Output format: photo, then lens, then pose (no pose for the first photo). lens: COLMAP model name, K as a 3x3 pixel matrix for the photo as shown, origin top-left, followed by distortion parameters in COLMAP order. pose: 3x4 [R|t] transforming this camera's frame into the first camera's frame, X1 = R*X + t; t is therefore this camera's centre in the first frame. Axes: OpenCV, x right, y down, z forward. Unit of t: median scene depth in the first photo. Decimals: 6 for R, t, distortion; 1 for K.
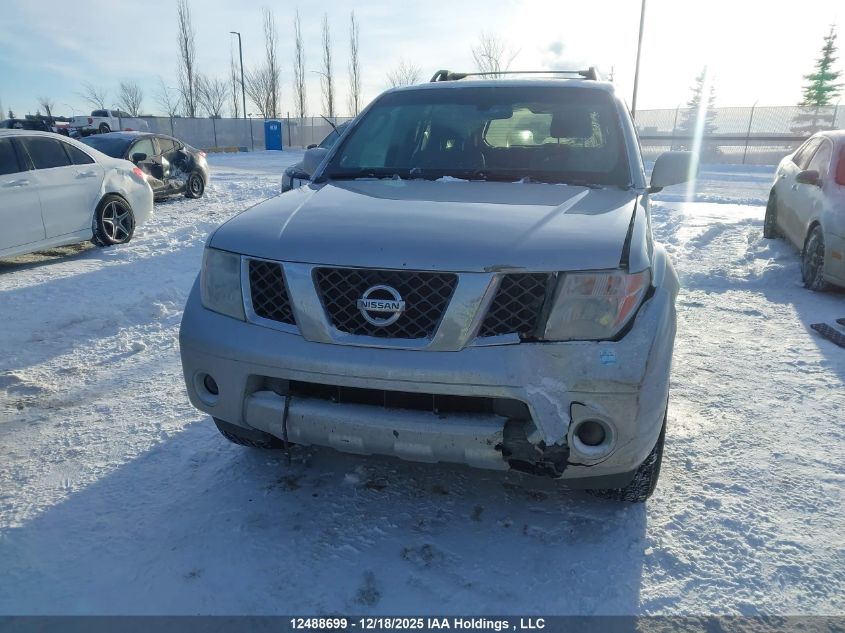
lens RADIAL K [[593.0, 0, 422.5], [0, 593.0, 316.5], [0, 0, 1]] dist [0.021069, -0.001193]
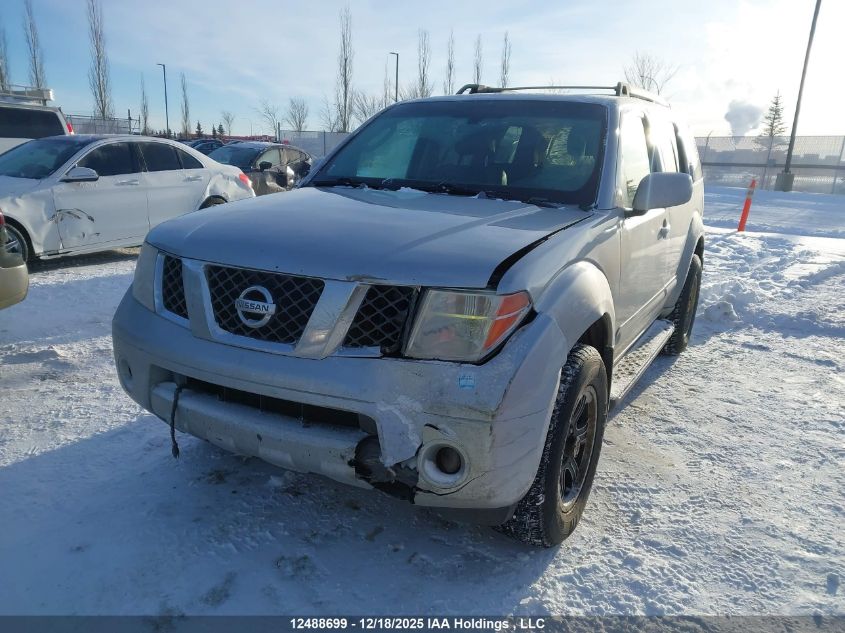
lens RADIAL K [[595.6, 0, 422.5], [0, 595.6, 316.5], [0, 0, 1]] dist [0.024361, -0.005156]
pose [[0.978983, 0.084900, -0.185428, 0.350047], [-0.090201, 0.995716, -0.020322, -0.006403], [0.182908, 0.036620, 0.982448, 0.054101]]
